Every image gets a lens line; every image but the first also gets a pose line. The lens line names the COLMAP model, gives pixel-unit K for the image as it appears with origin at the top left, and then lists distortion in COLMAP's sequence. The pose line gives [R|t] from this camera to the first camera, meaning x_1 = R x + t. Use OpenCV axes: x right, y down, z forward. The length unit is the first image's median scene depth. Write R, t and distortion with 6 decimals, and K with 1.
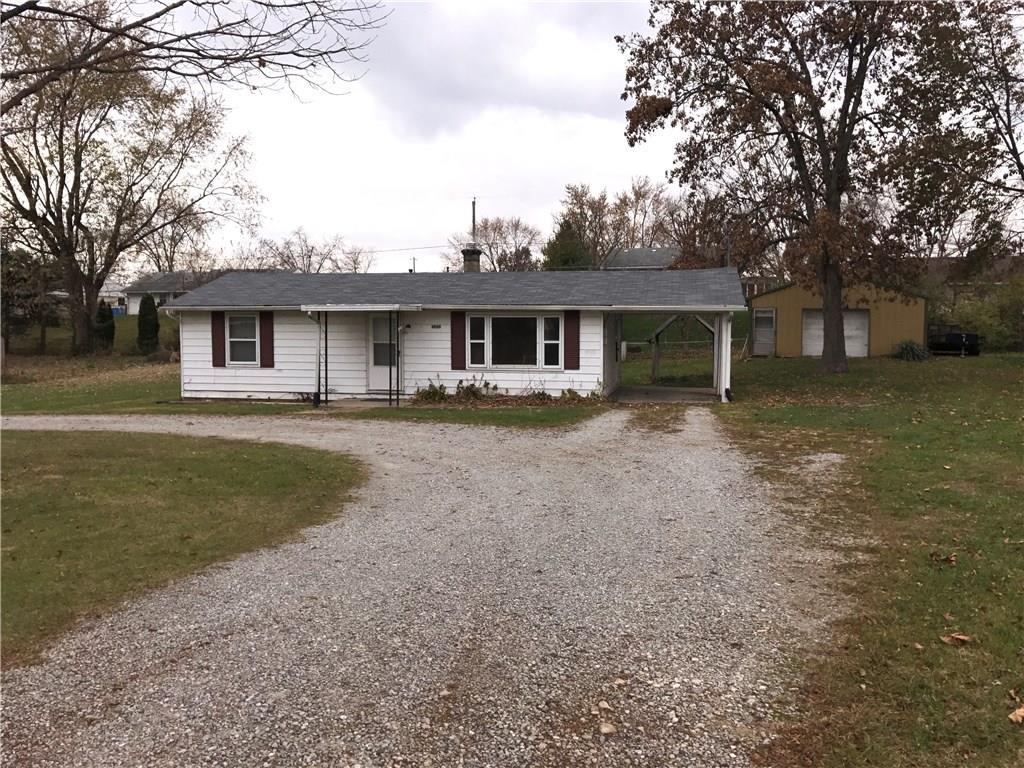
lens RADIAL K [[832.4, 0, 512.0], [0, 832.4, 384.0], [0, 0, 1]] dist [0.110185, -0.138303]
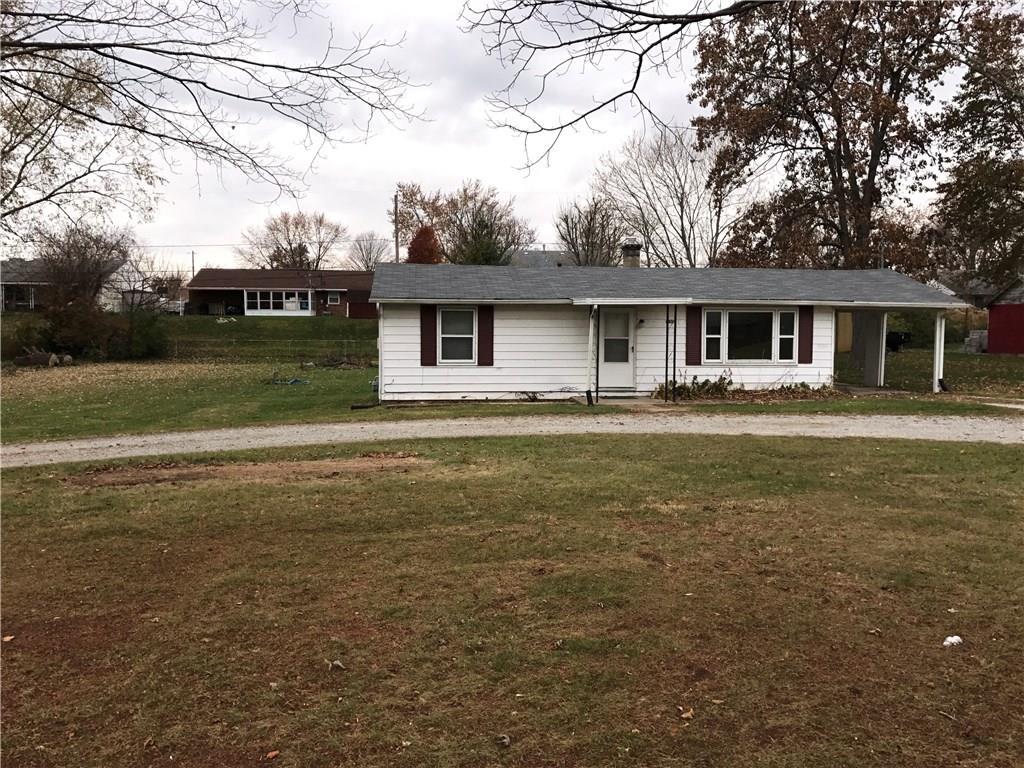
lens RADIAL K [[832.4, 0, 512.0], [0, 832.4, 384.0], [0, 0, 1]] dist [0.110185, -0.138303]
pose [[0.953926, -0.017628, 0.299523, -0.565191], [0.018327, 0.999832, 0.000475, 0.000712], [-0.299481, 0.005037, 0.954089, 0.119395]]
